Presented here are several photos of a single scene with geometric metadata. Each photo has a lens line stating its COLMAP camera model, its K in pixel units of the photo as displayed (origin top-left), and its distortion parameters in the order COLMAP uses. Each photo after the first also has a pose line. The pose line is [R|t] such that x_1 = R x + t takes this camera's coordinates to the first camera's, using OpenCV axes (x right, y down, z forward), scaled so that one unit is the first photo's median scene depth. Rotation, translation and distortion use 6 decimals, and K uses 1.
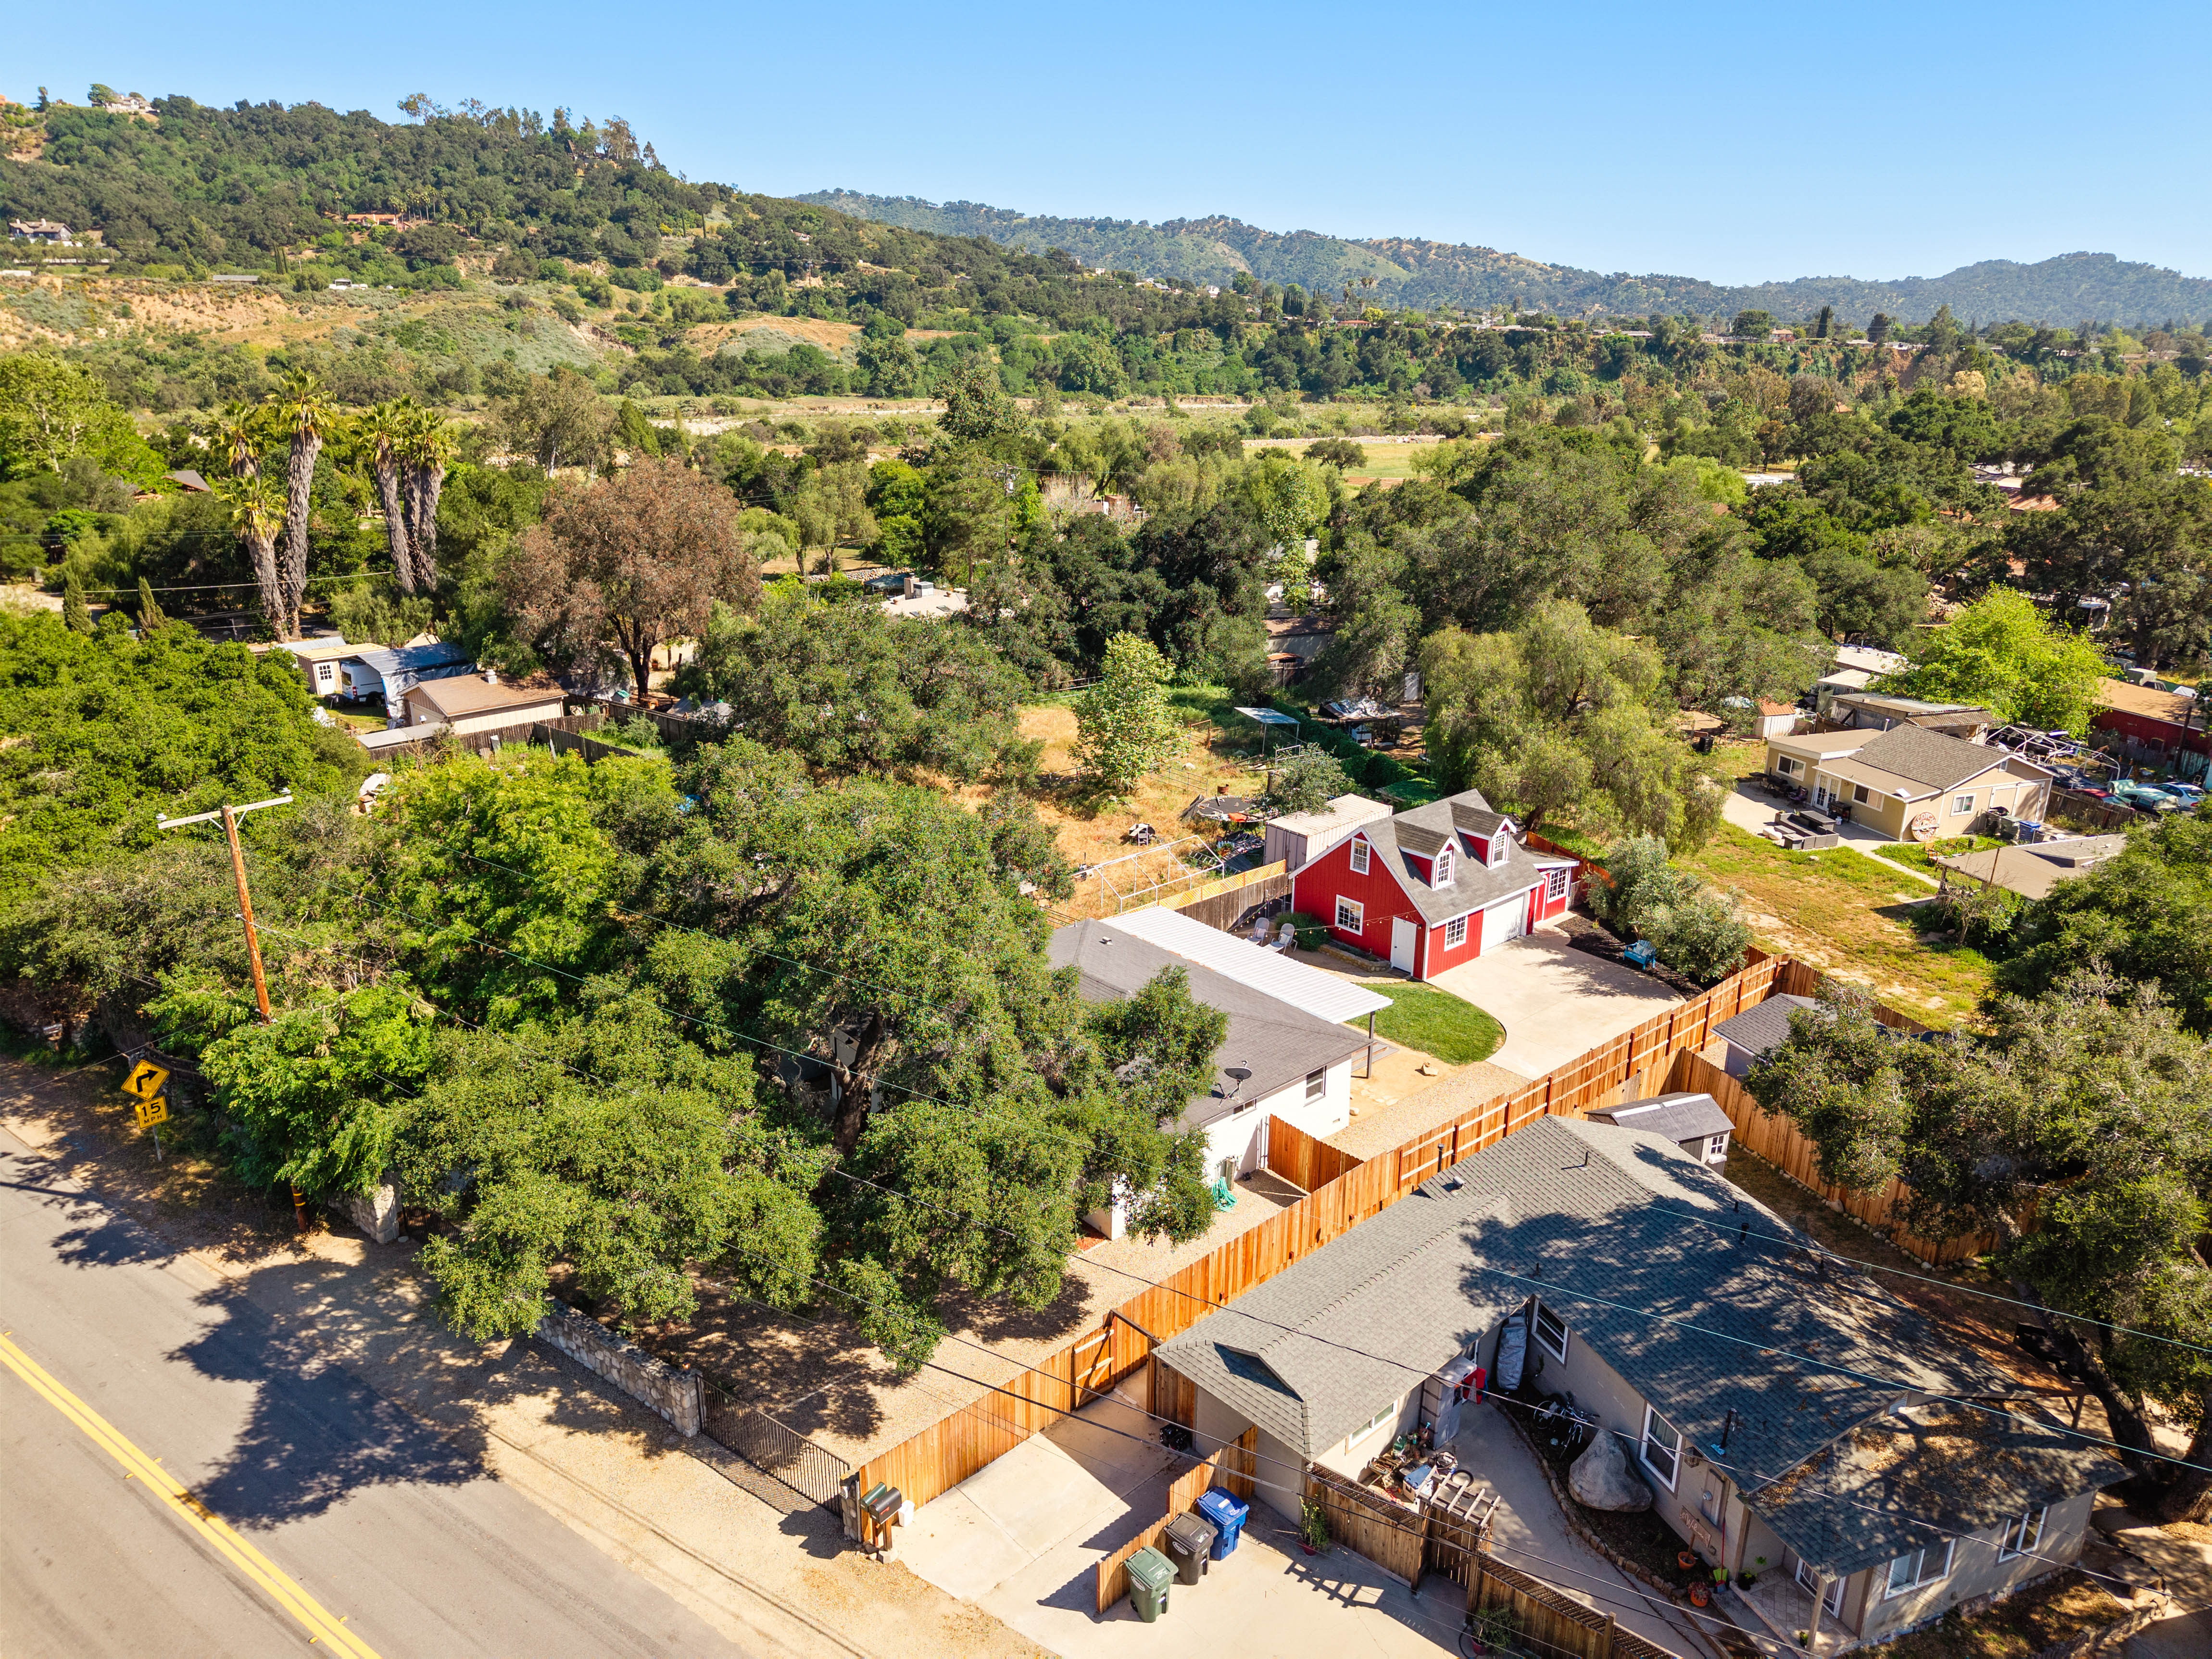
lens RADIAL K [[1499.4, 0, 1100.1], [0, 1499.4, 842.0], [0, 0, 1]] dist [0.034598, -0.038499]
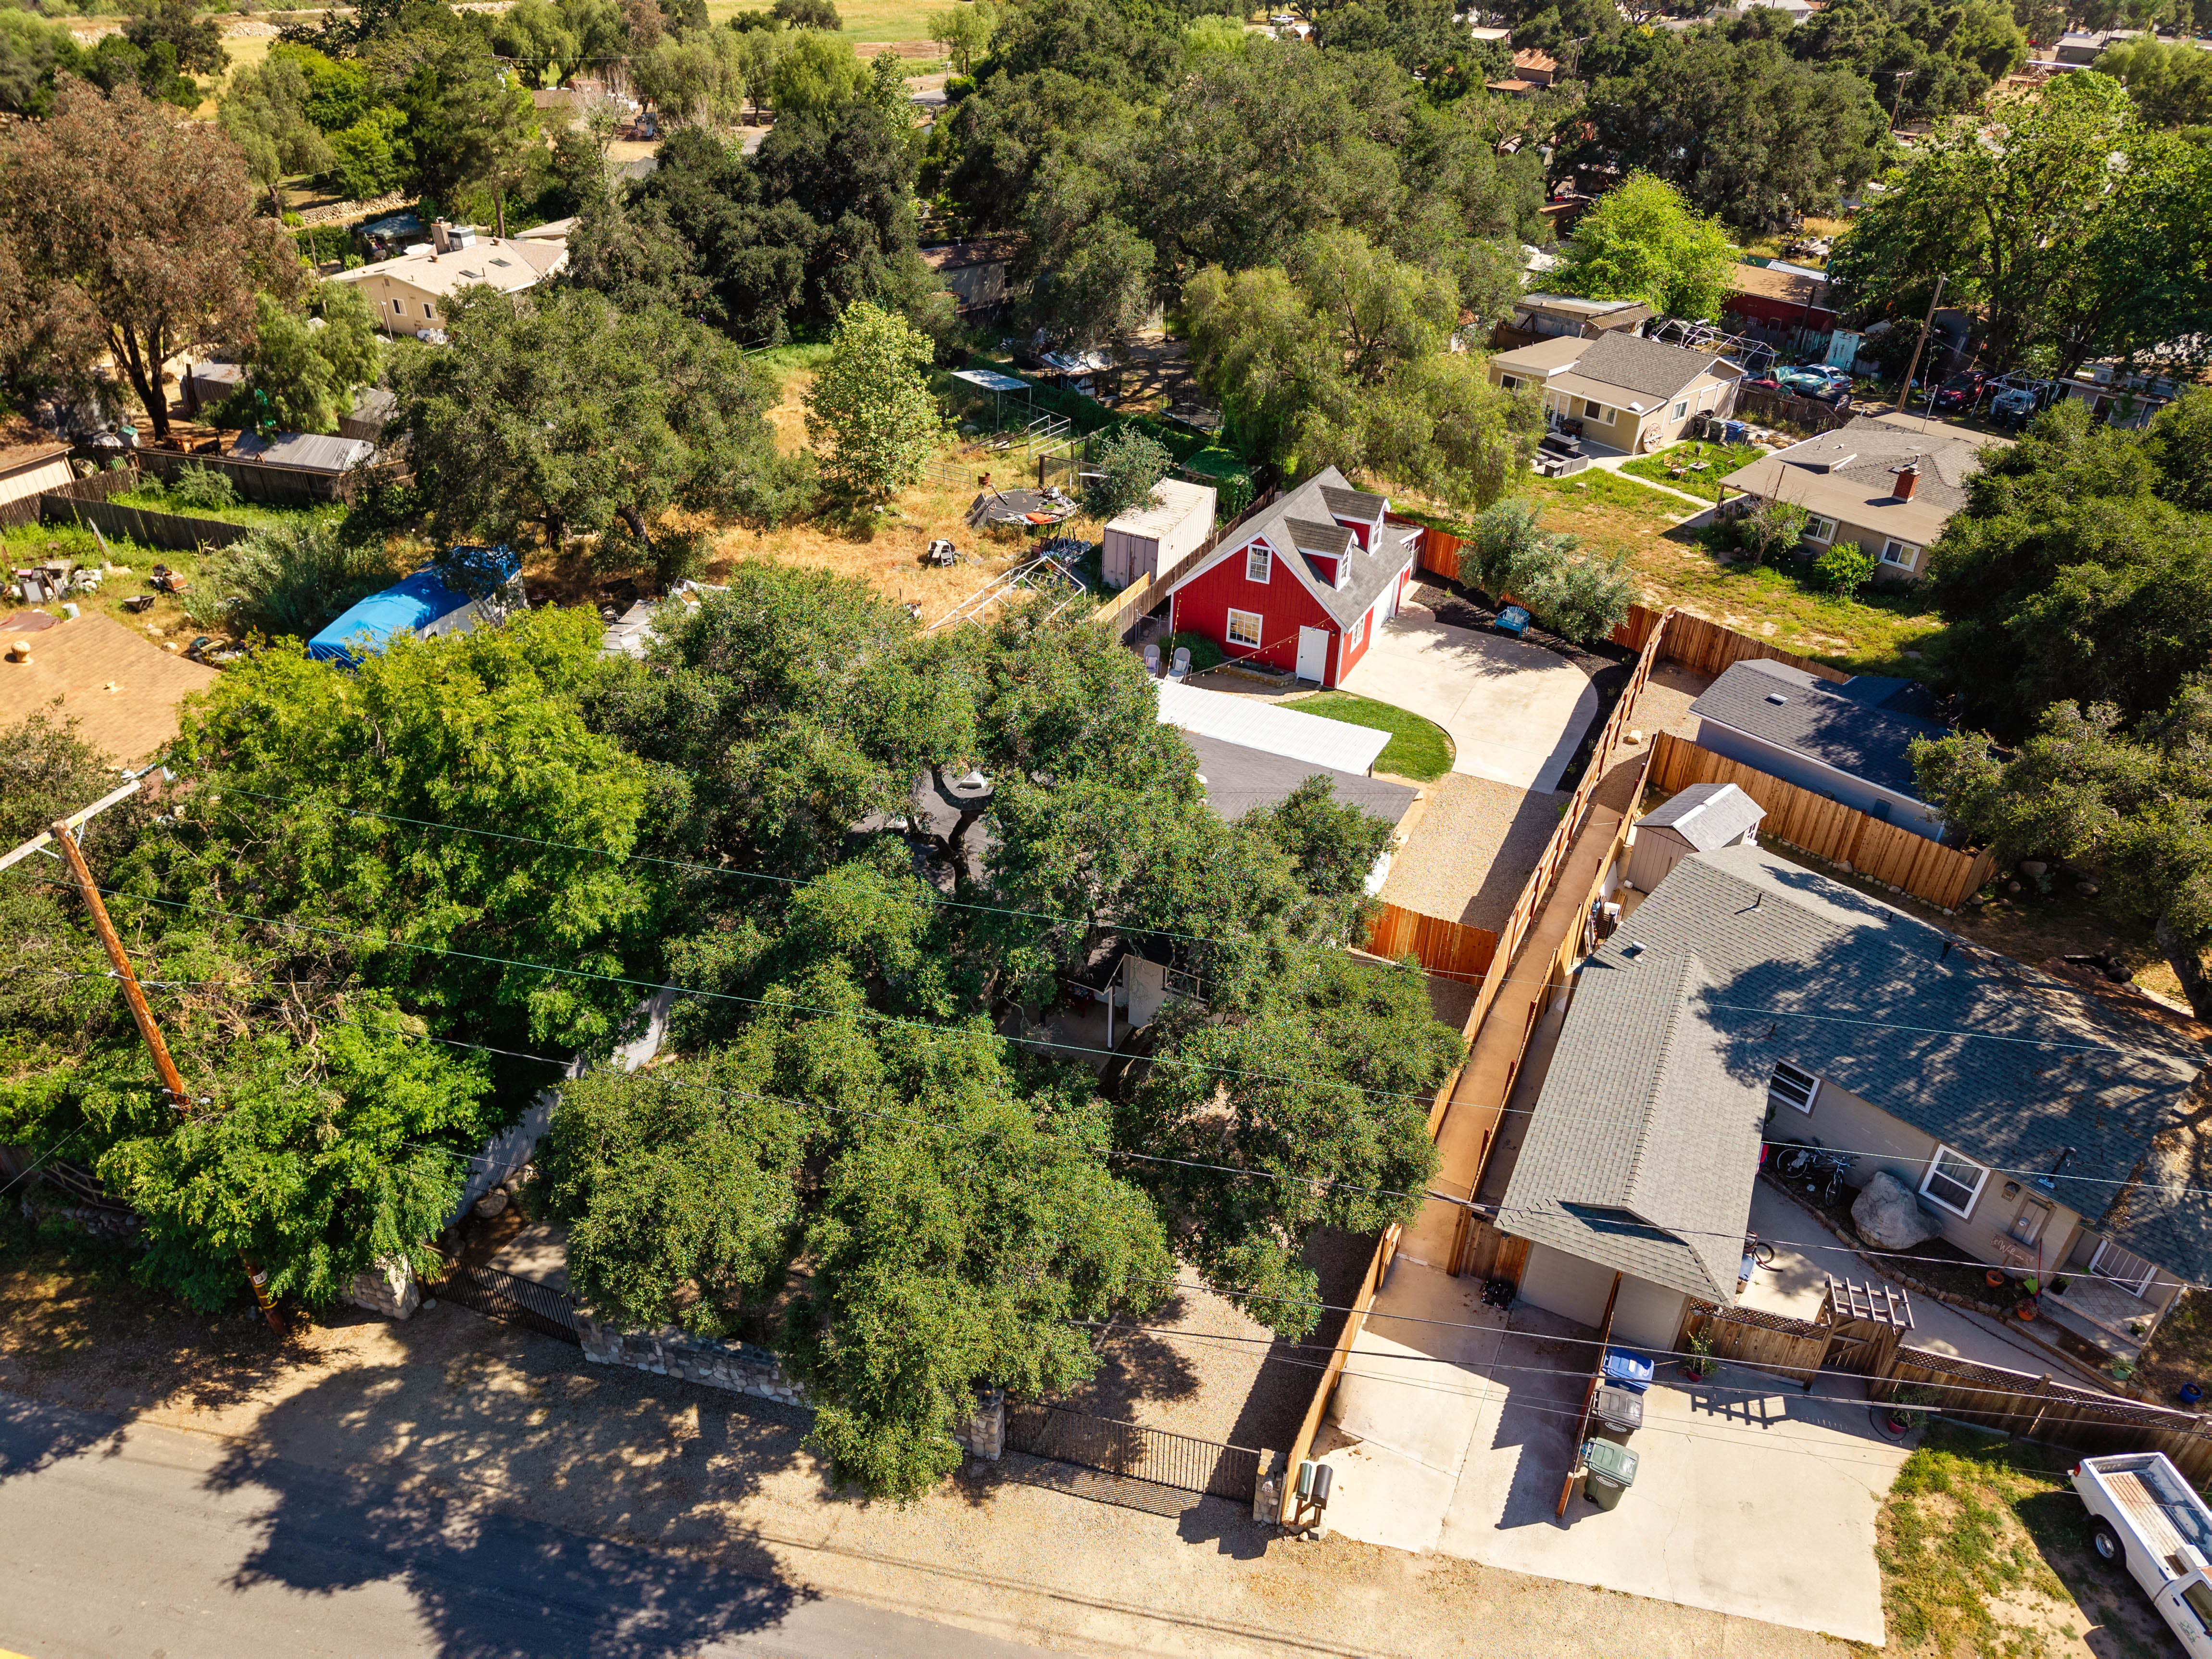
lens RADIAL K [[1499.4, 0, 1100.1], [0, 1499.4, 842.0], [0, 0, 1]] dist [0.034598, -0.038499]
pose [[0.927188, -0.198286, 0.317812, -0.180396], [0.110030, 0.955149, 0.274925, -0.067869], [-0.358072, -0.219938, 0.907420, 0.127695]]
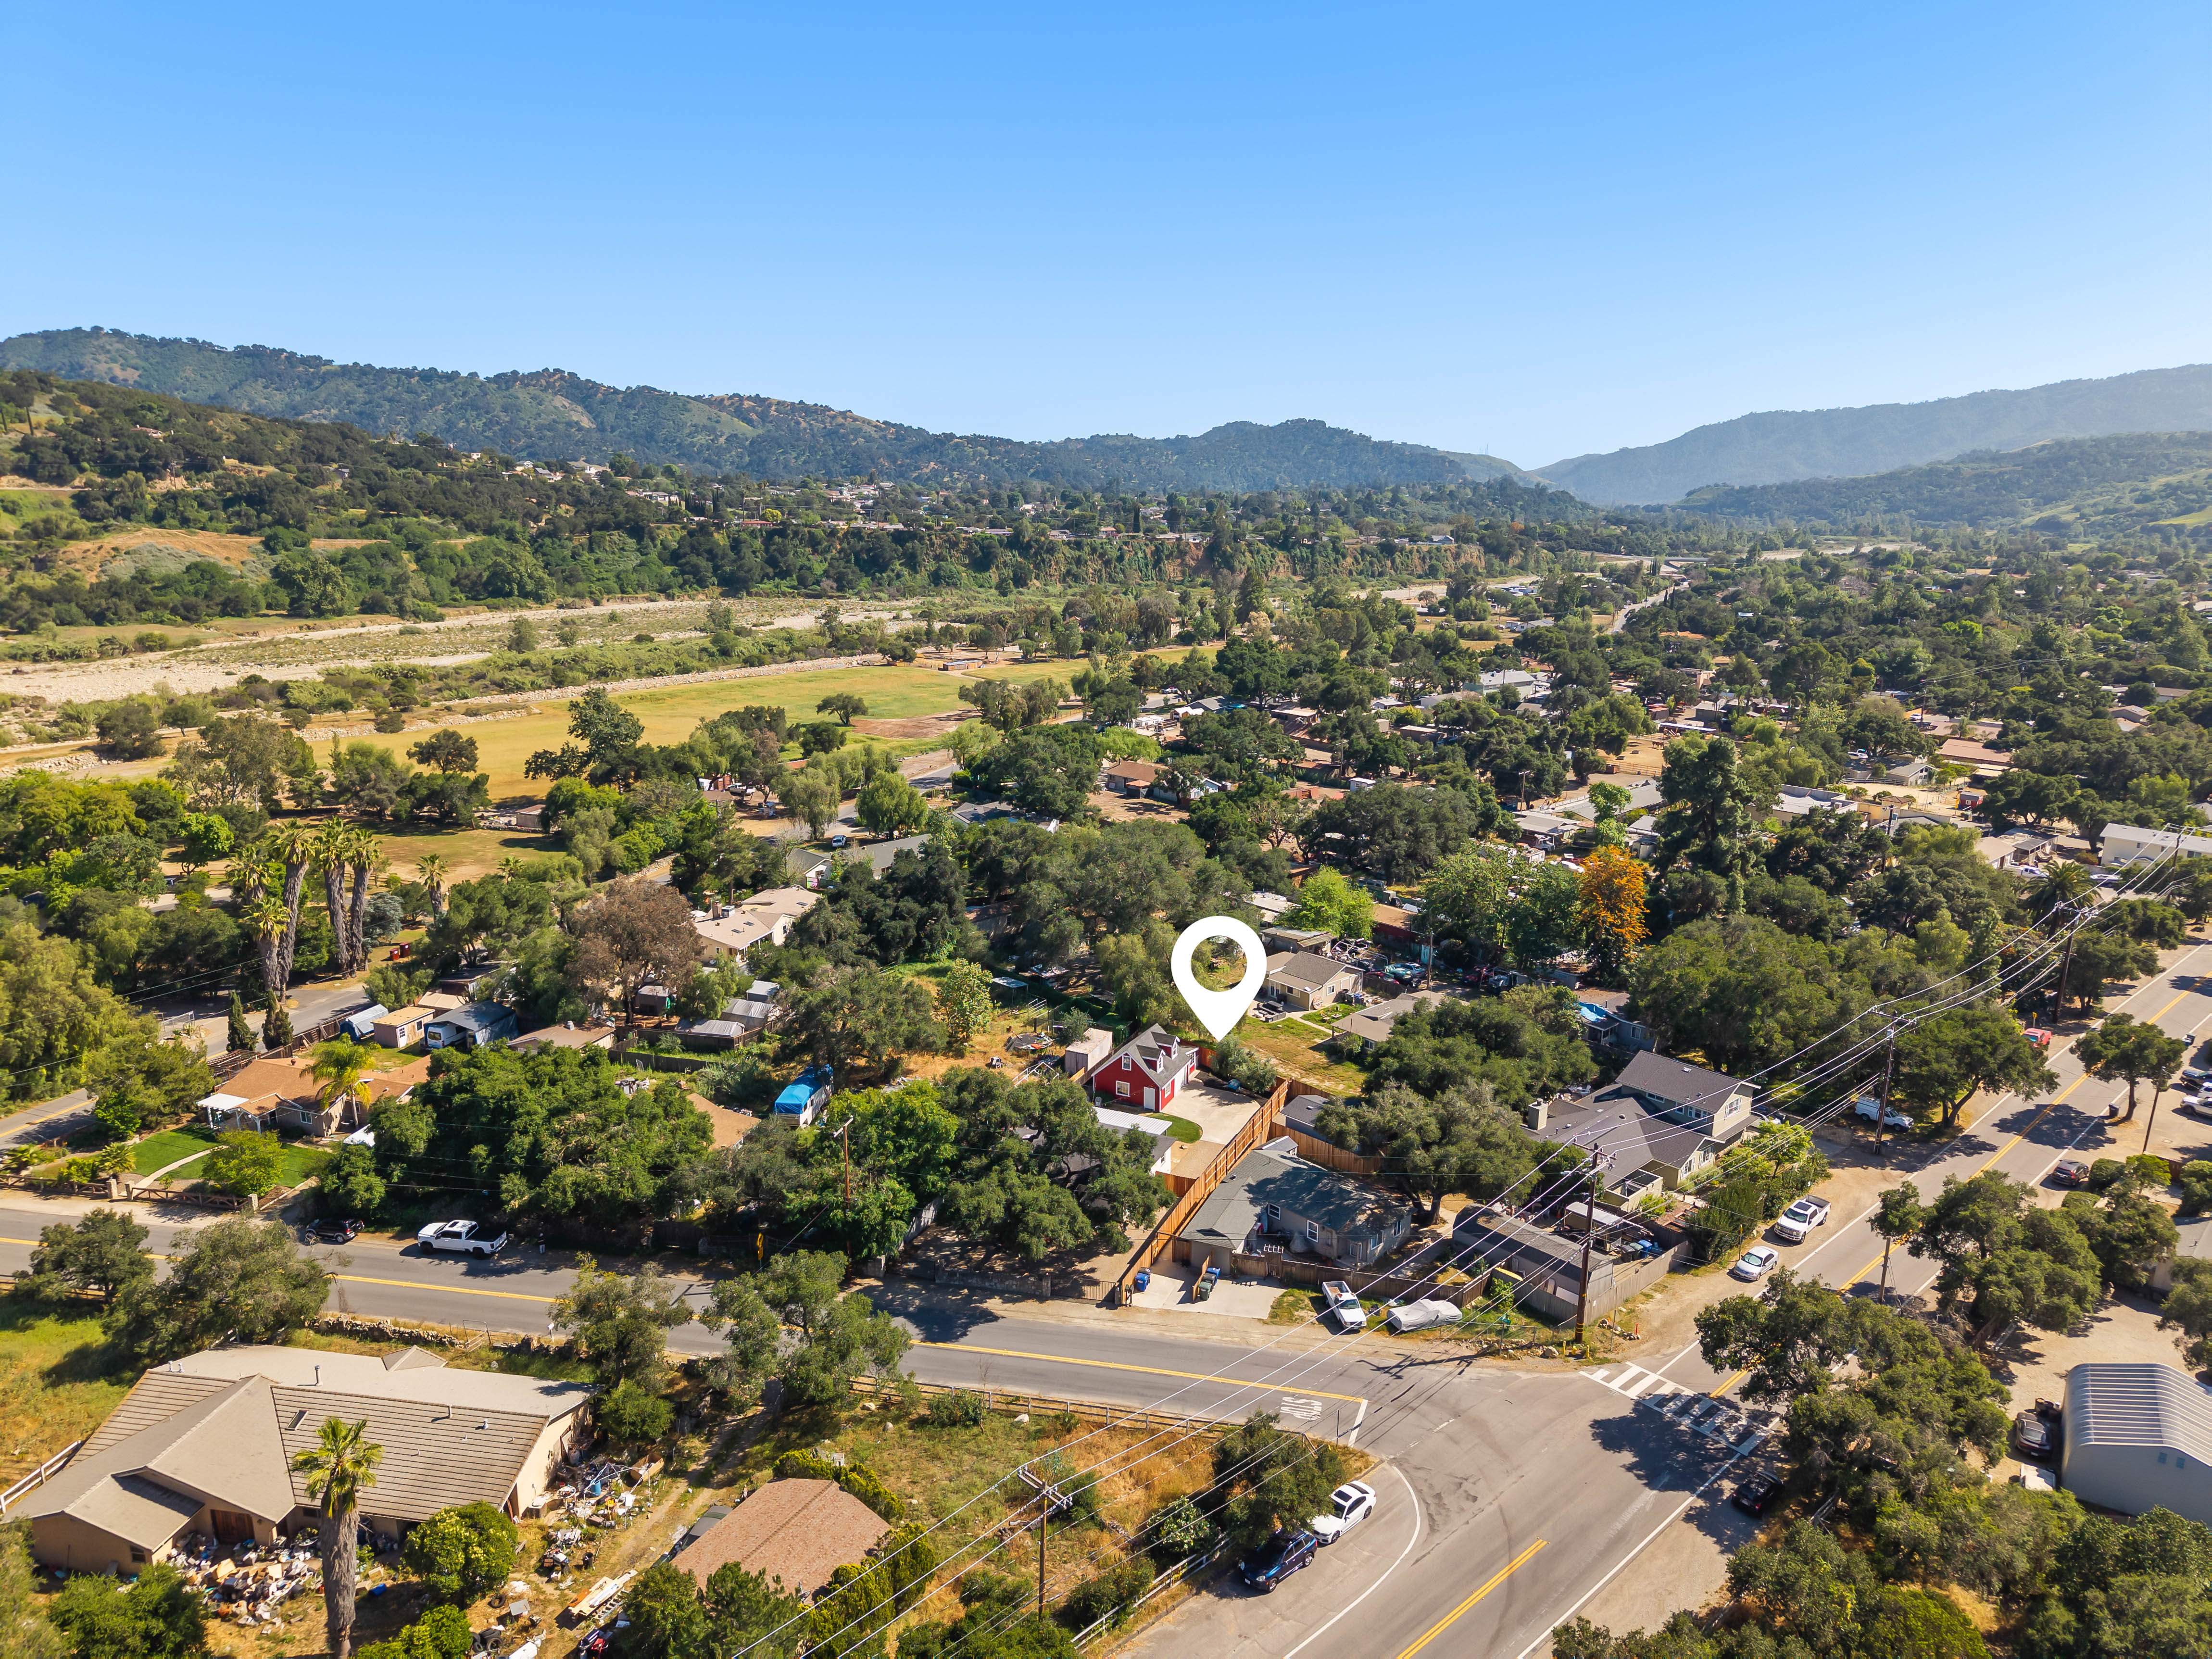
lens RADIAL K [[1581.2, 0, 1106.0], [0, 1581.2, 829.5], [0, 0, 1]] dist [0.163477, -0.247384]
pose [[0.907988, -0.096795, 0.407663, -0.631653], [0.128501, 0.990394, -0.051053, -0.173928], [-0.398806, 0.098740, 0.911704, -0.980208]]
